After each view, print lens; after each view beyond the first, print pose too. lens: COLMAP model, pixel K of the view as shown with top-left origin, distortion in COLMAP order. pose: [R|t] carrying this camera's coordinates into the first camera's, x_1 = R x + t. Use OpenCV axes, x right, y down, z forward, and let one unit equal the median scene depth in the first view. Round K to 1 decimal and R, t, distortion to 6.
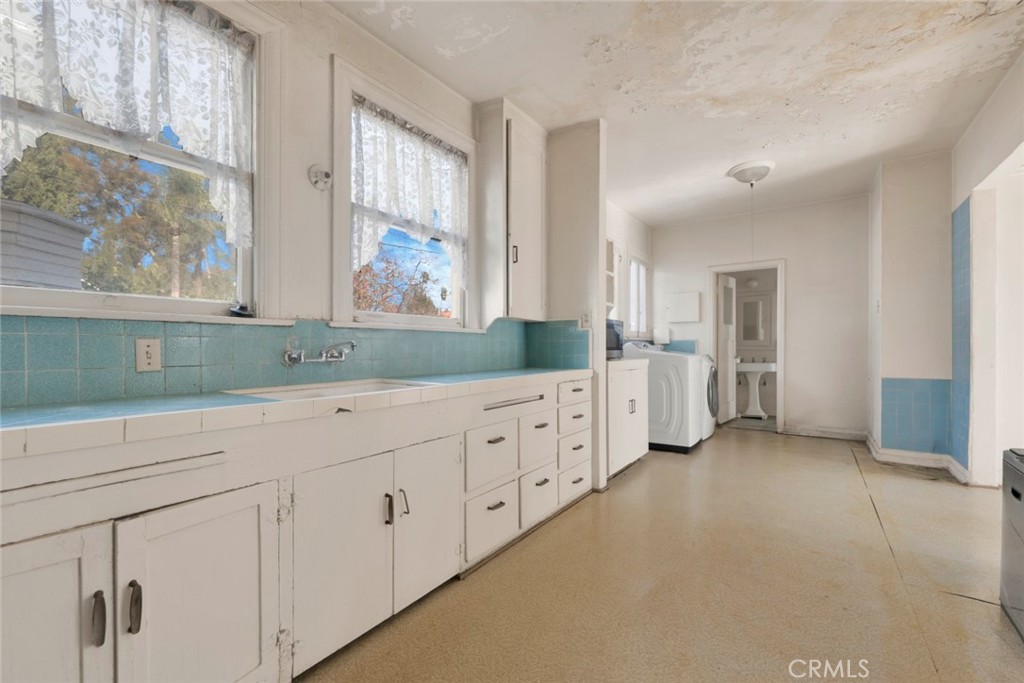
lens RADIAL K [[435.5, 0, 510.5], [0, 435.5, 350.9], [0, 0, 1]] dist [-0.000098, -0.000032]
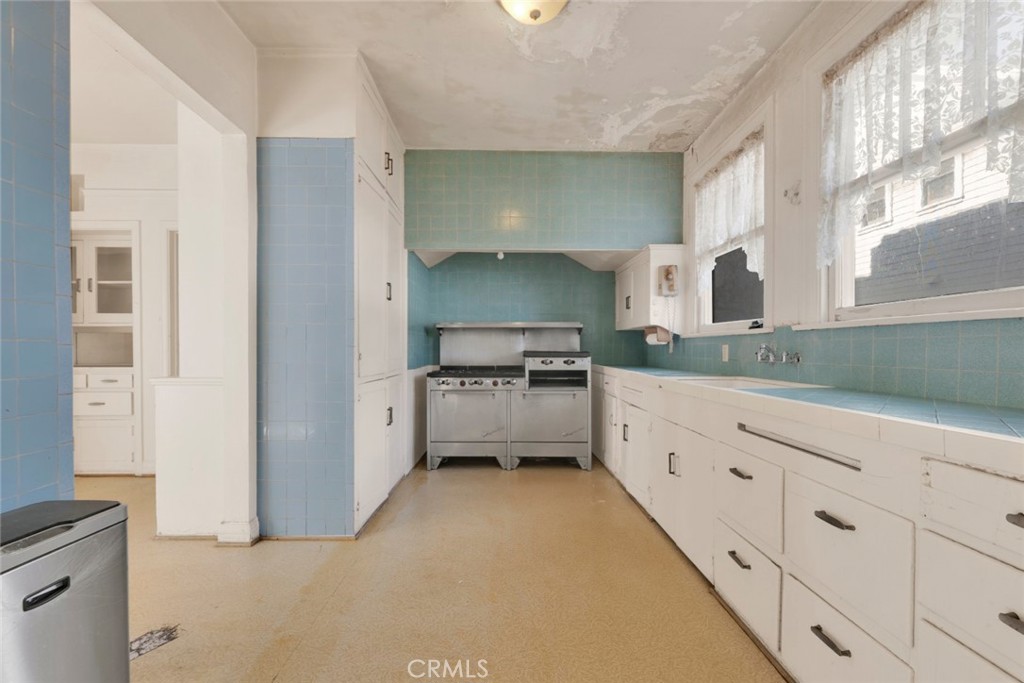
lens RADIAL K [[435.5, 0, 510.5], [0, 435.5, 350.9], [0, 0, 1]] dist [-0.000098, -0.000032]
pose [[-0.812311, 0.006373, -0.583190, 0.802559], [-0.000444, 0.999933, 0.011546, -0.017824], [0.583225, 0.009638, -0.812254, 1.517210]]
